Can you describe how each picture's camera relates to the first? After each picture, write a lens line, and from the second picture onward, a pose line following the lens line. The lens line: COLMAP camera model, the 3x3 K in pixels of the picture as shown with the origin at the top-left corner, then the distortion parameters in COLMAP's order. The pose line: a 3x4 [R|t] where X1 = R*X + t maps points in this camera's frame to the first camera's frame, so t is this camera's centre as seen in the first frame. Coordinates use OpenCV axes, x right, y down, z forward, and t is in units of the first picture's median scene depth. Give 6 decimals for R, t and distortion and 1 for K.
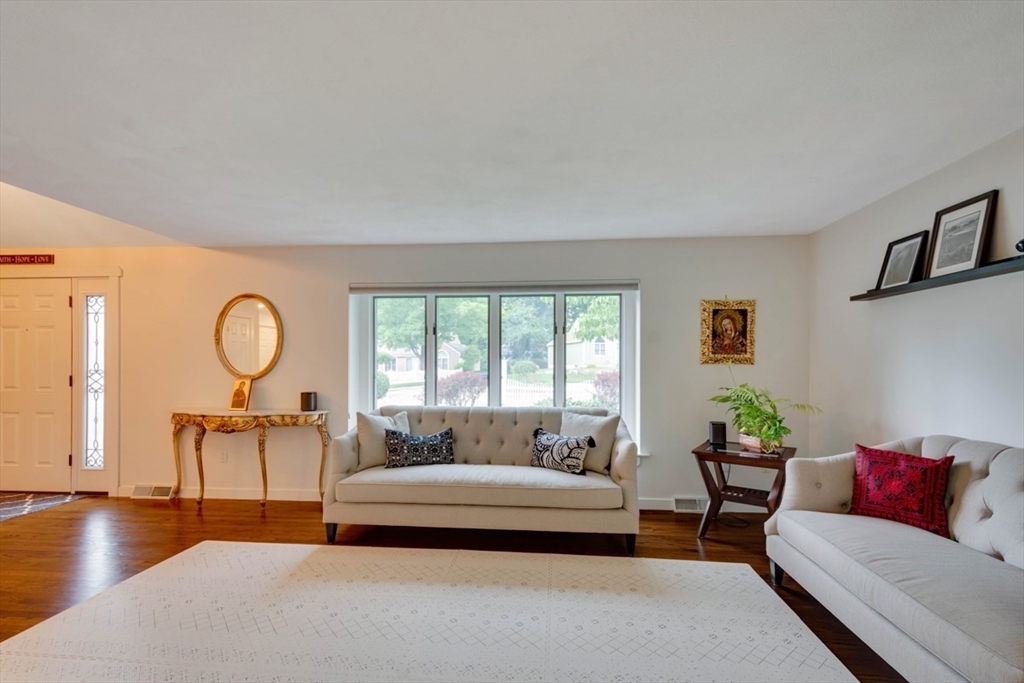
lens RADIAL K [[456.1, 0, 507.8], [0, 456.1, 361.0], [0, 0, 1]] dist [0.003718, -0.000656]
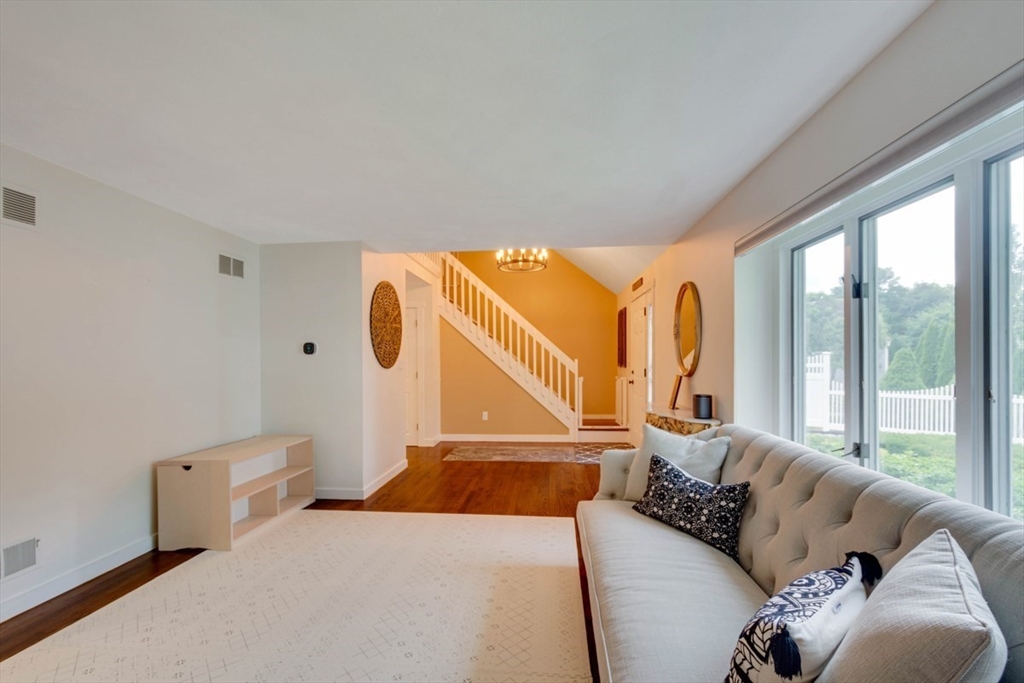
lens RADIAL K [[456.1, 0, 504.4], [0, 456.1, 360.4], [0, 0, 1]] dist [0.003718, -0.000656]
pose [[0.000970, 0.000450, -0.999999, 0.425715], [0.003342, 0.999994, 0.000453, 0.009016], [0.999994, -0.003342, 0.000968, 0.798491]]
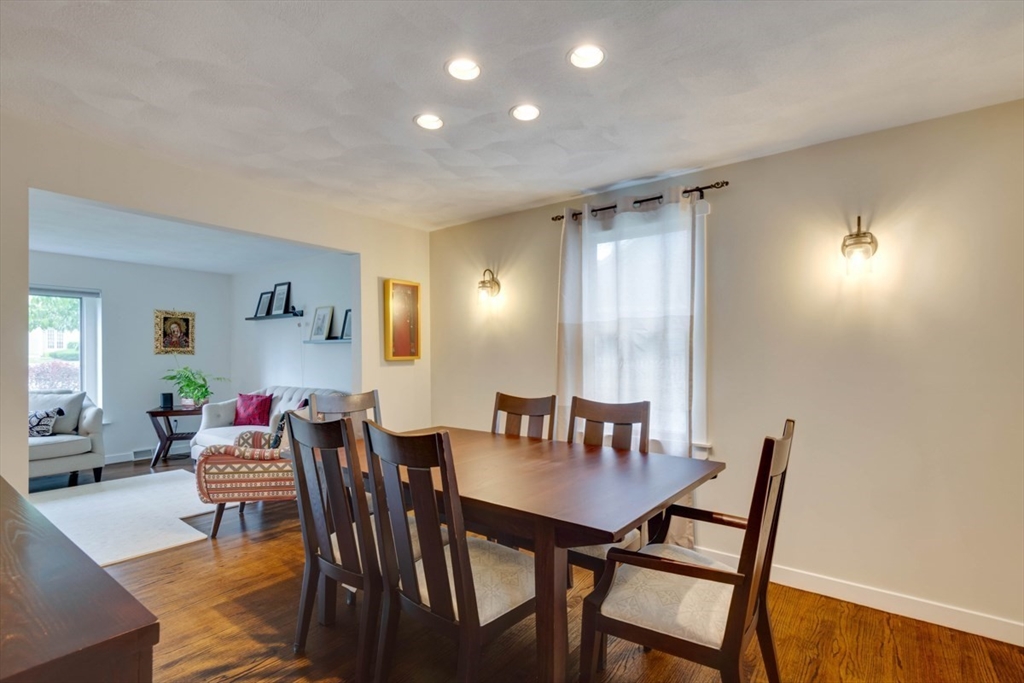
lens RADIAL K [[485.1, 0, 510.8], [0, 485.1, 356.1], [0, 0, 1]] dist [-0.003039, -0.001792]
pose [[0.532609, -0.006103, 0.846339, -0.307452], [-0.003183, 0.999952, 0.009214, -0.006557], [-0.846355, -0.007601, 0.532565, -0.868433]]
